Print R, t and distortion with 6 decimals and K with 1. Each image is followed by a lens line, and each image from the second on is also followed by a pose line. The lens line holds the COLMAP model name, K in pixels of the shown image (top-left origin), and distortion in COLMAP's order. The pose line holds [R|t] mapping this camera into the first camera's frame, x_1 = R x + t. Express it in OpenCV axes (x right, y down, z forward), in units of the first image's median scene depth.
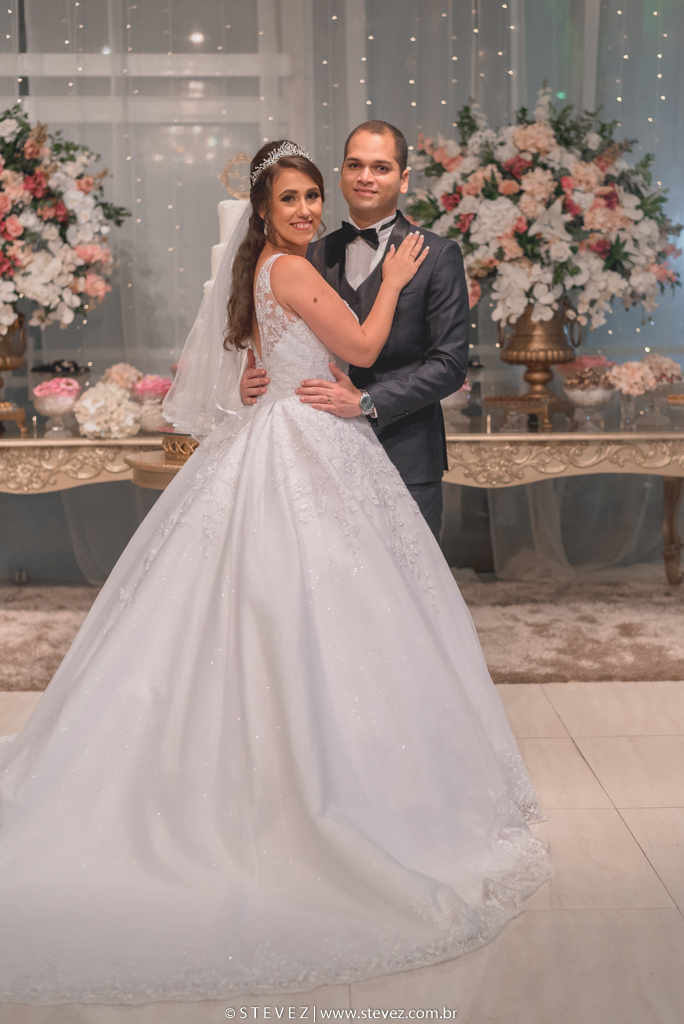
lens RADIAL K [[1542.1, 0, 364.3], [0, 1542.1, 486.6], [0, 0, 1]] dist [0.015511, 0.013614]
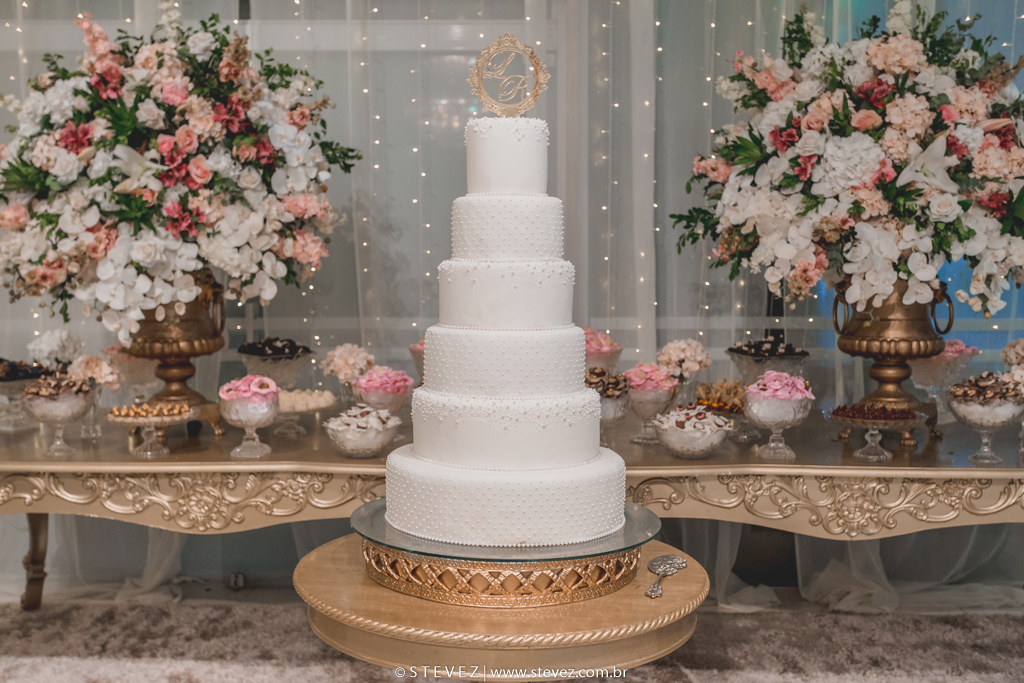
lens RADIAL K [[1042.8, 0, 515.1], [0, 1042.8, 346.9], [0, 0, 1]] dist [0.008224, 0.006840]
pose [[0.998316, 0.013434, -0.056432, -0.043345], [-0.014077, 0.999840, -0.011013, -0.078406], [0.056275, 0.011789, 0.998346, 0.497683]]
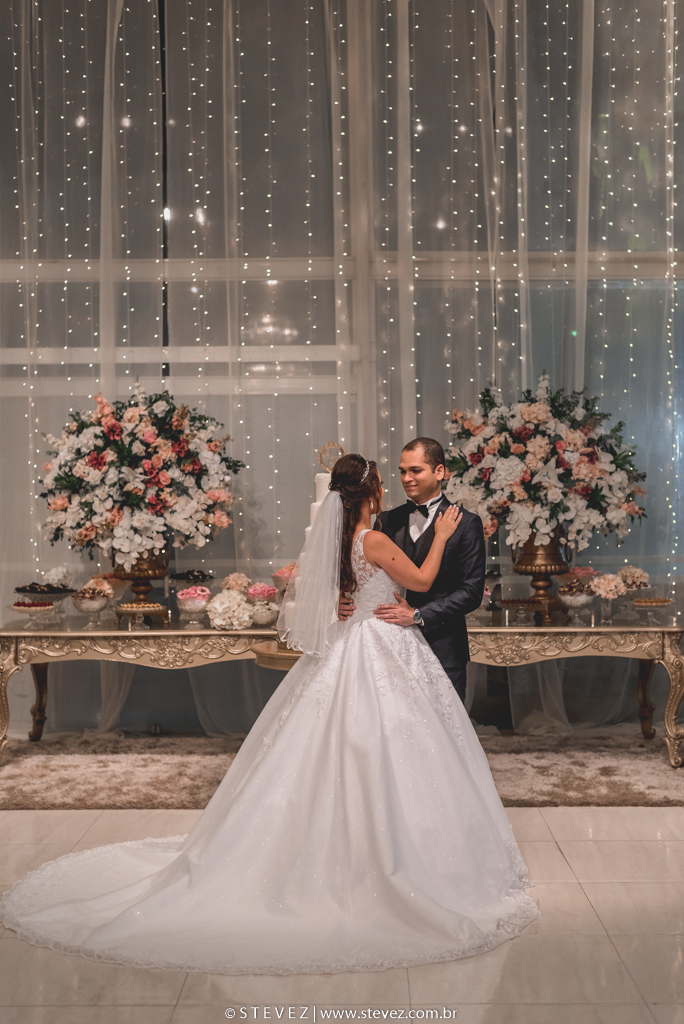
lens RADIAL K [[1473.8, 0, 342.0], [0, 1473.8, 512.0], [0, 0, 1]] dist [0.019558, 0.001361]
pose [[0.998906, -0.000694, -0.046764, -0.002349], [-0.003582, 0.995816, -0.091312, -0.015330], [0.046631, 0.091380, 0.994724, -0.323851]]
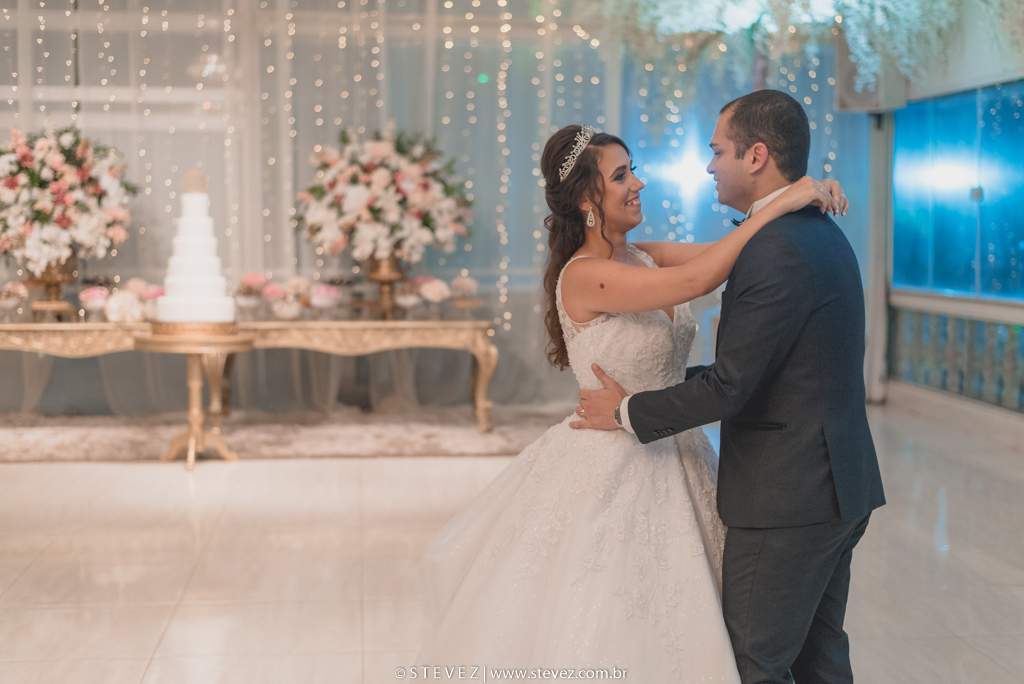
lens RADIAL K [[1473.8, 0, 514.4], [0, 1473.8, 348.3], [0, 0, 1]] dist [0.019558, 0.001361]
pose [[0.997746, 0.004503, 0.066948, 0.150609], [-0.002991, 0.999739, -0.022661, 0.030545], [-0.067033, 0.022409, 0.997499, -0.638359]]
